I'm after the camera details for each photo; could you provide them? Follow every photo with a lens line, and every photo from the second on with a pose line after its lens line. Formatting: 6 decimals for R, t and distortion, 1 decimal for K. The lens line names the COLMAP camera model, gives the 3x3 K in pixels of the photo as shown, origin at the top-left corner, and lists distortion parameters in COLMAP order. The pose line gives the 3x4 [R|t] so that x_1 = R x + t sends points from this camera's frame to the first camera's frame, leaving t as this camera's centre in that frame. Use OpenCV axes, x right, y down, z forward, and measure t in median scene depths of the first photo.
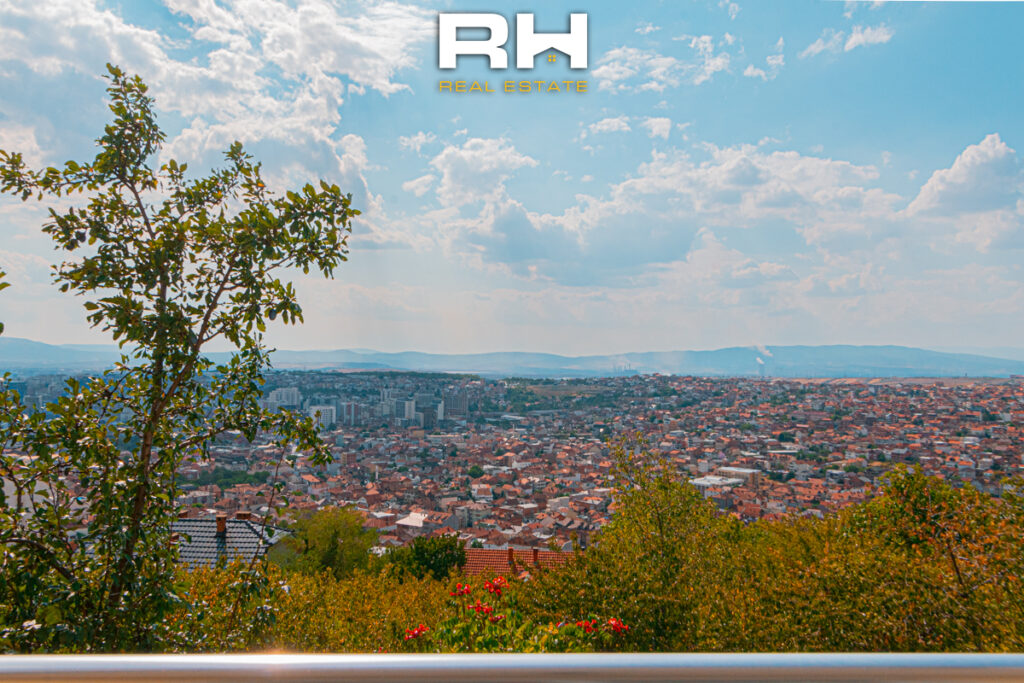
lens RADIAL K [[883.1, 0, 511.6], [0, 883.1, 340.5], [0, 0, 1]] dist [0.009380, 0.004880]
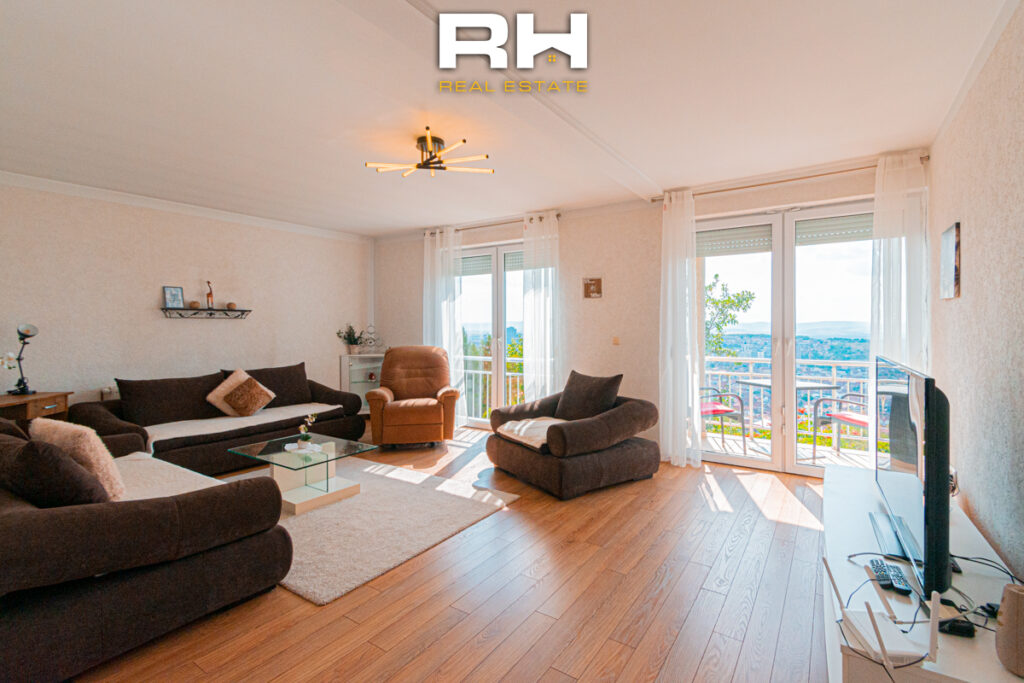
lens RADIAL K [[464.8, 0, 513.6], [0, 464.8, 338.0], [0, 0, 1]] dist [0.001327, -0.000039]
pose [[0.823550, 0.006644, -0.567204, 0.139999], [0.018318, 0.999098, 0.038299, -0.076832], [0.566947, -0.041931, 0.822686, -1.605239]]
